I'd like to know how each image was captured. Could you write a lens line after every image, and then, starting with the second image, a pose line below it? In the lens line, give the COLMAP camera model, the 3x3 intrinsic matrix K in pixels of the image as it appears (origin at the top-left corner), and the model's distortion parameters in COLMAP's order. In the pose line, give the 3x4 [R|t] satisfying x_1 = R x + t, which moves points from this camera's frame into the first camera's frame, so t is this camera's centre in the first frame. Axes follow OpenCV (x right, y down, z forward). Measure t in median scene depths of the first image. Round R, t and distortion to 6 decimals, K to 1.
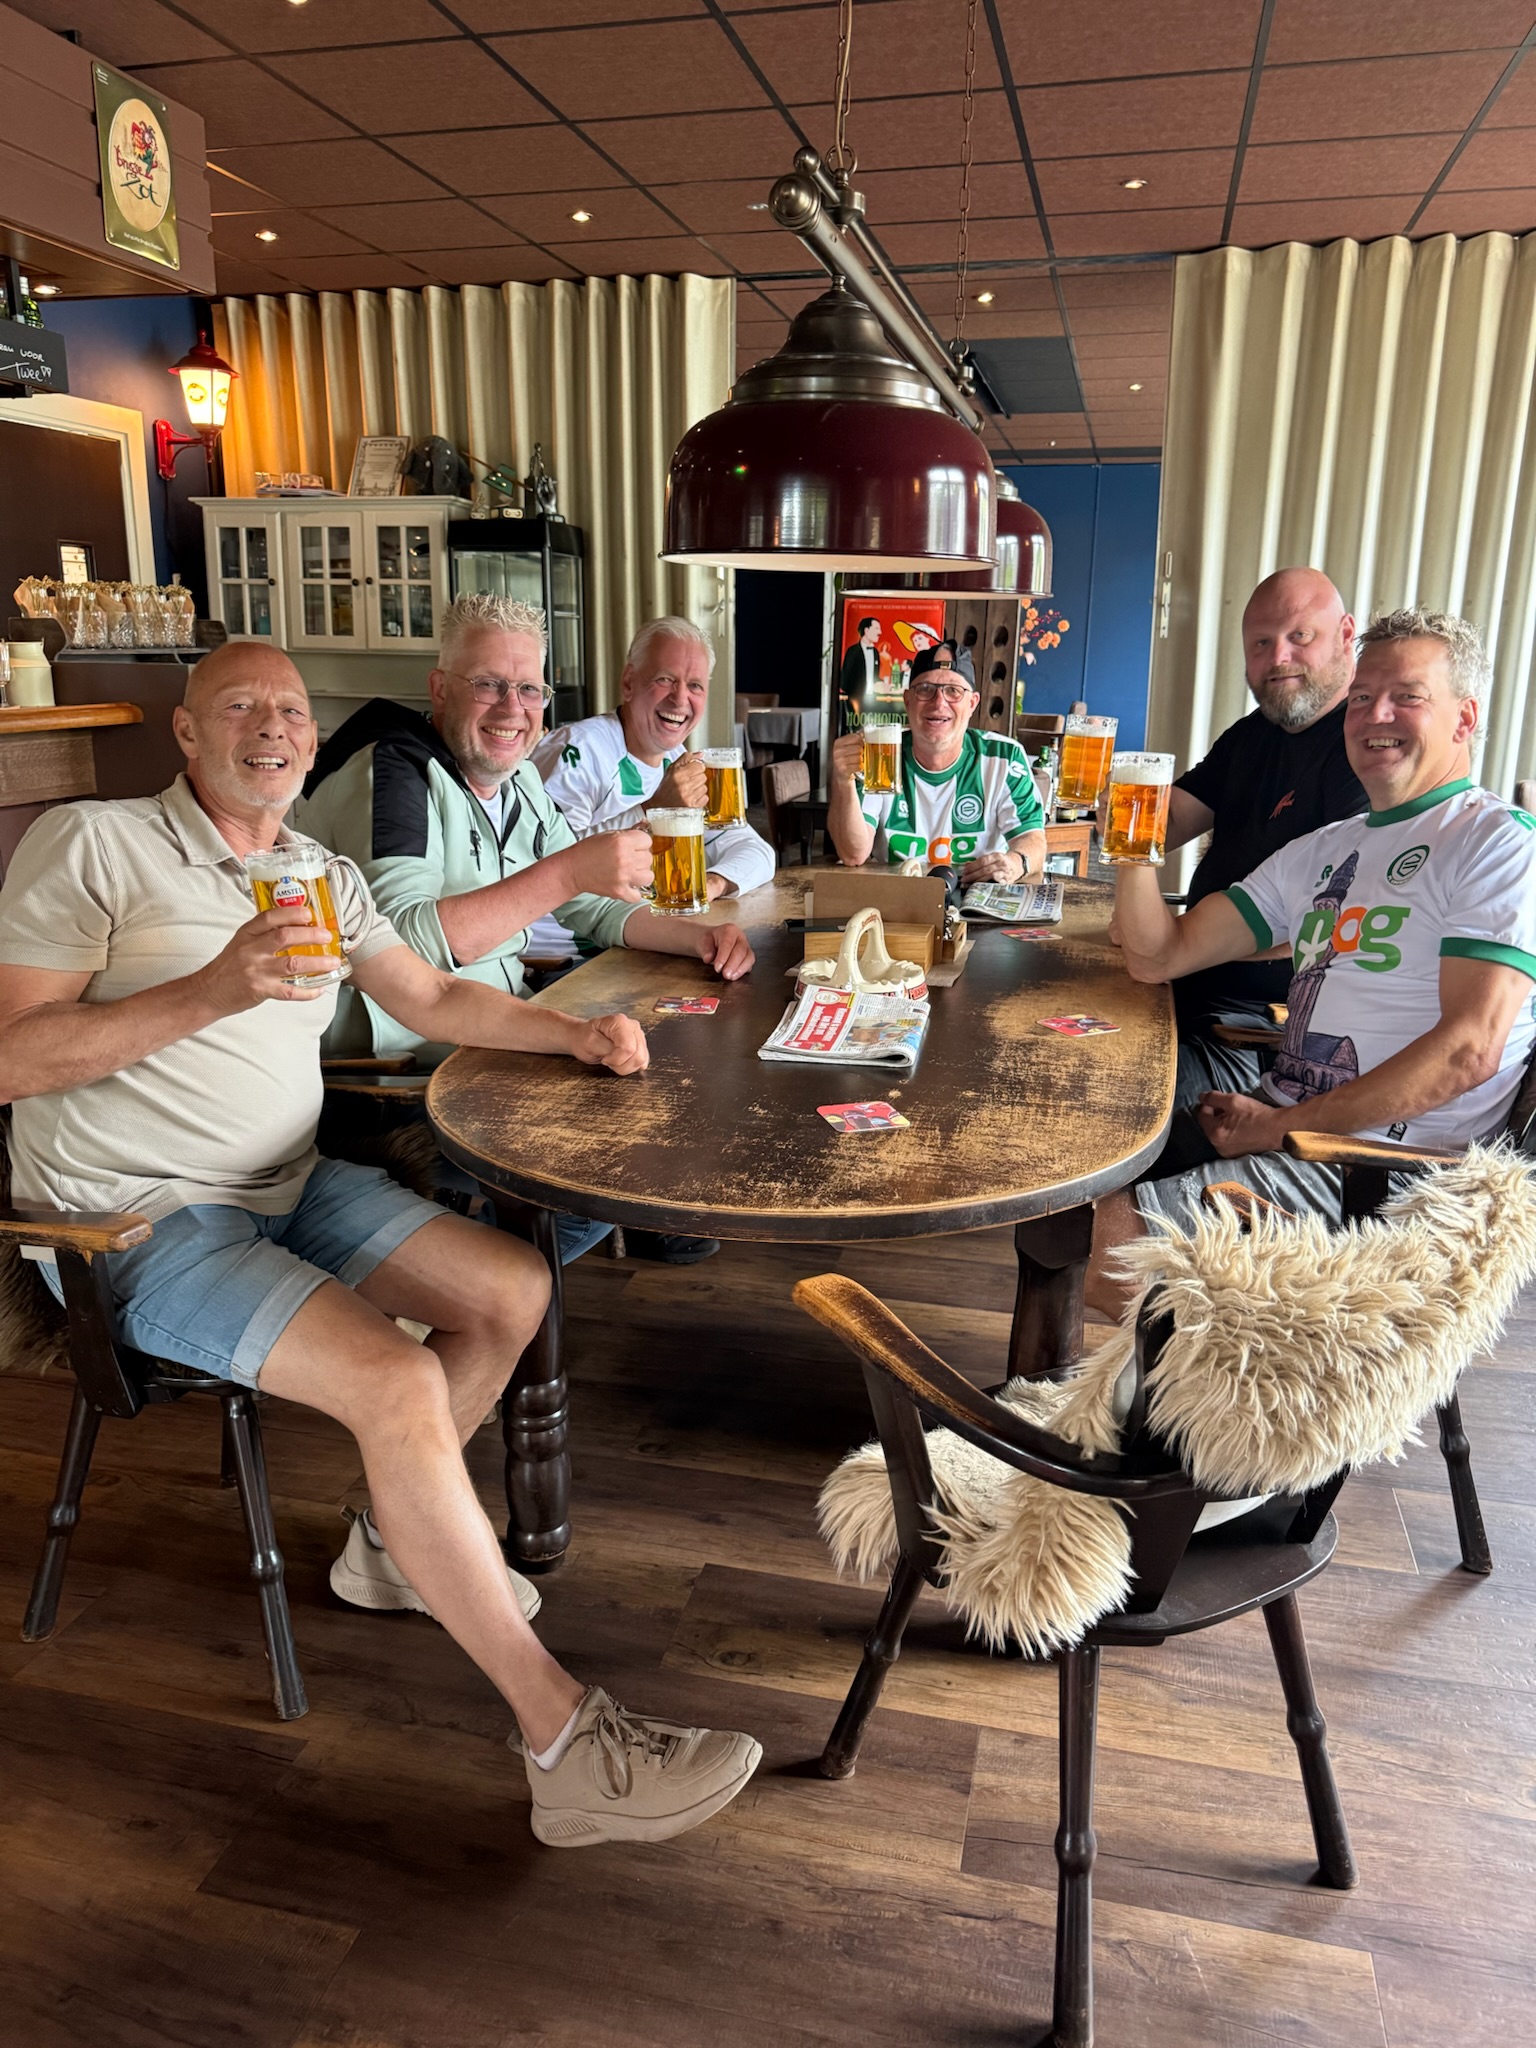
lens RADIAL K [[1443.8, 0, 787.9], [0, 1443.8, 1011.3], [0, 0, 1]] dist [-0.005448, -0.011358]
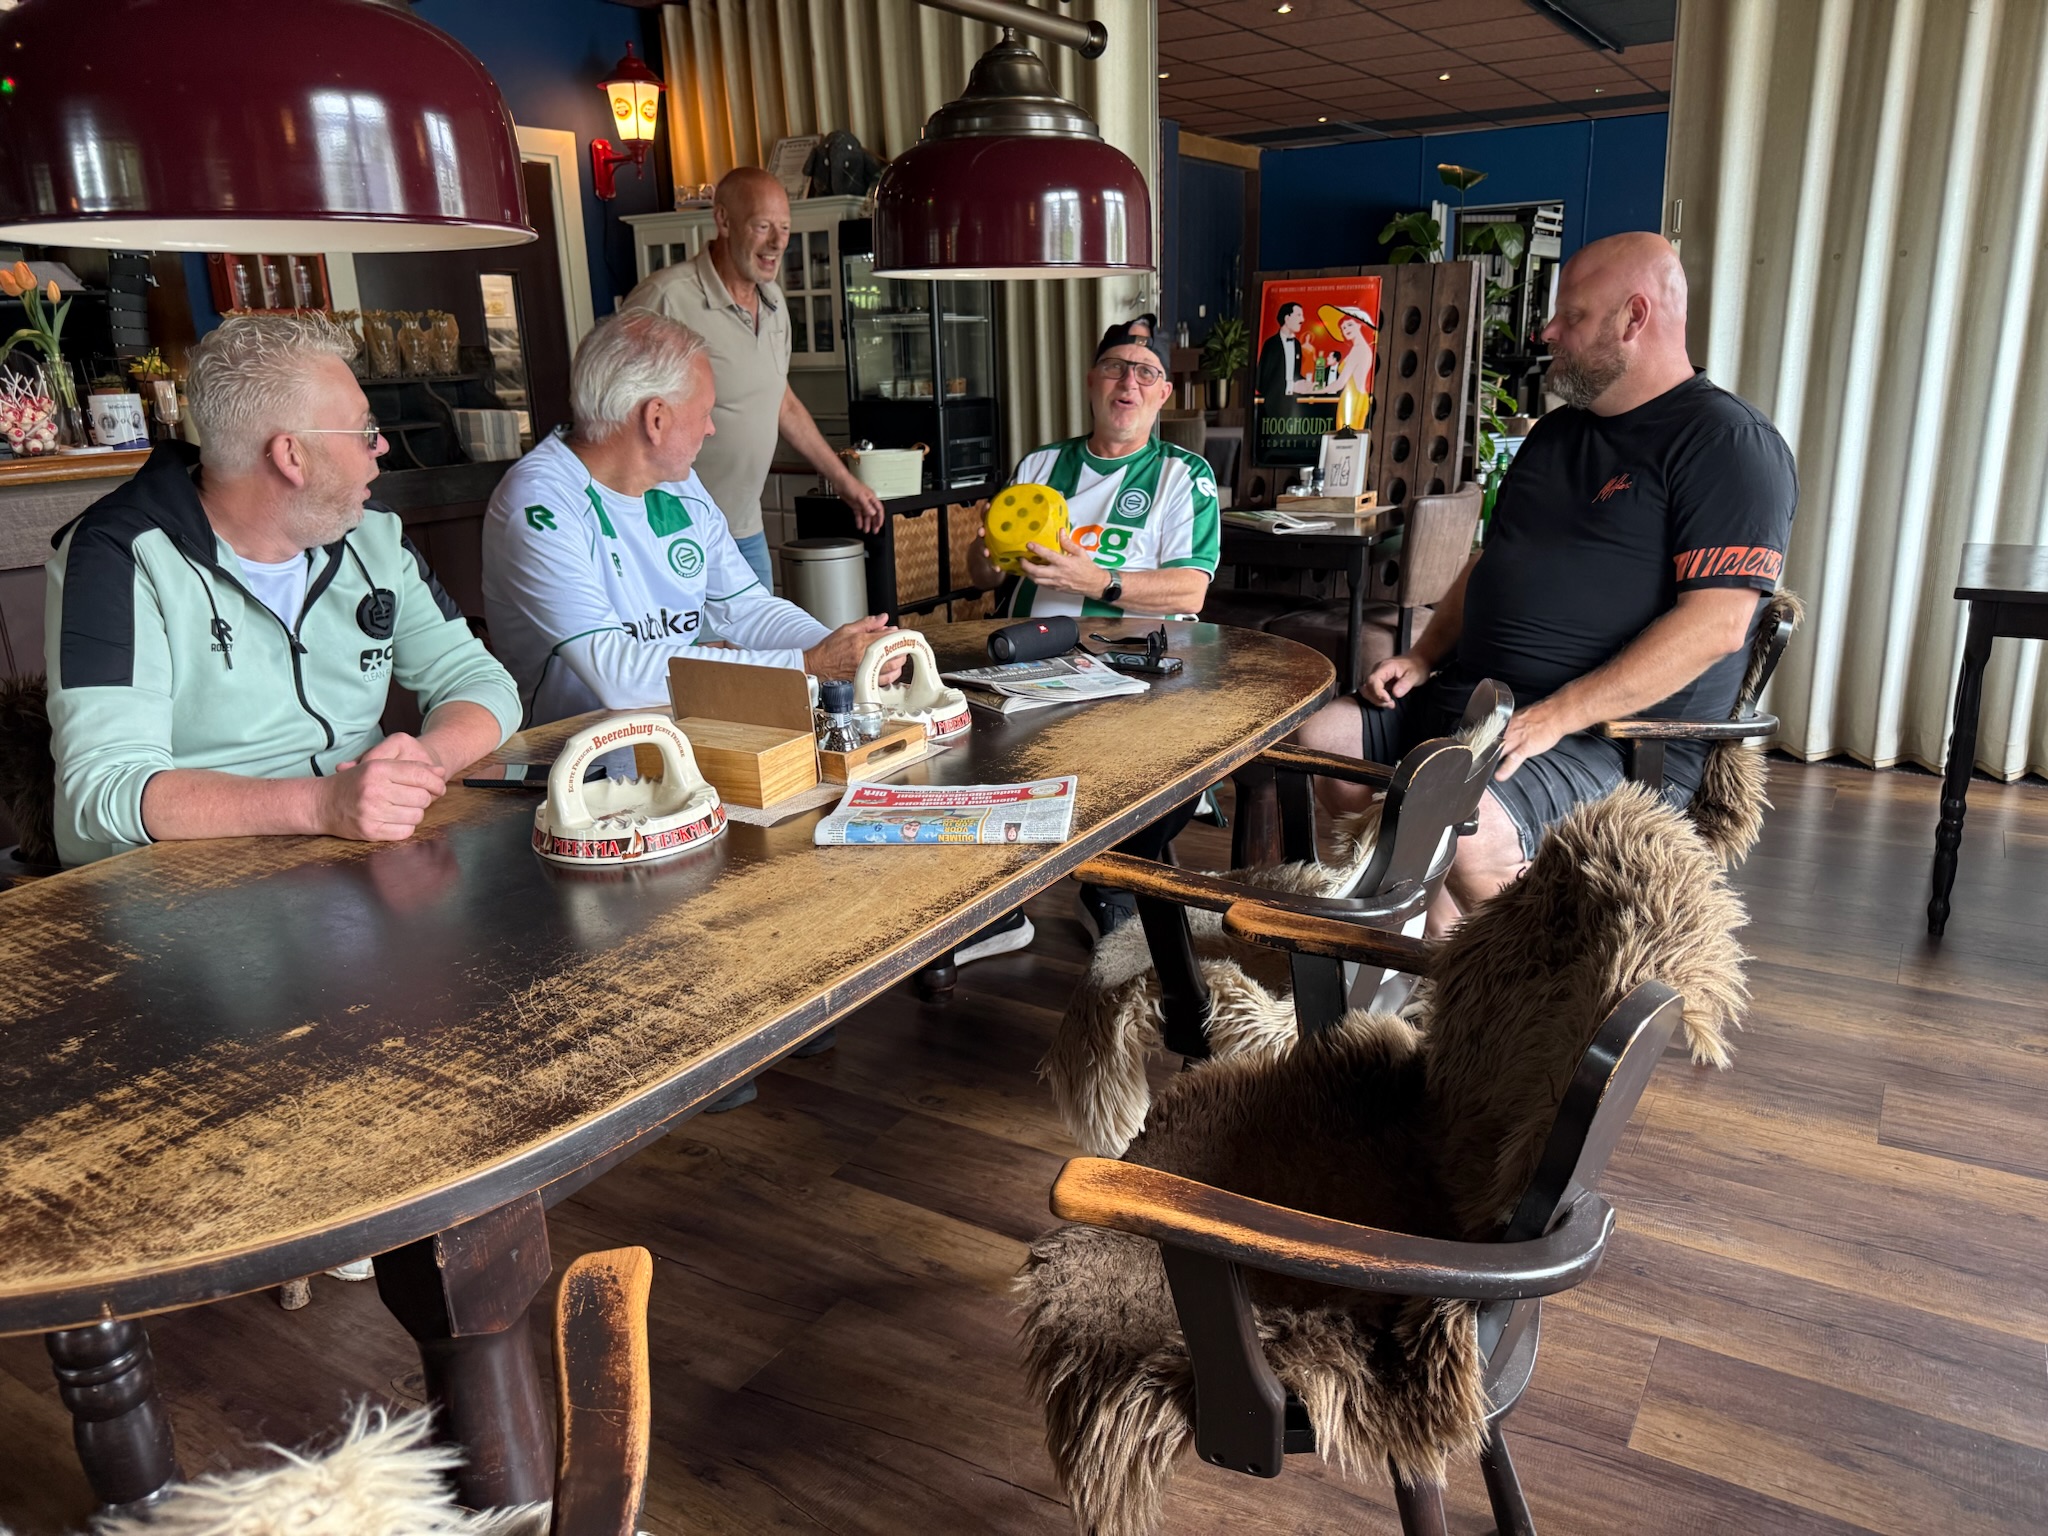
lens RADIAL K [[1443.8, 0, 1016.0], [0, 1443.8, 776.3], [0, 0, 1]] dist [-0.005448, -0.011358]
pose [[0.947669, 0.048848, -0.315496, 0.214783], [-0.035488, 0.998219, 0.047955, -0.038148], [0.317276, -0.034249, 0.947714, 0.169585]]
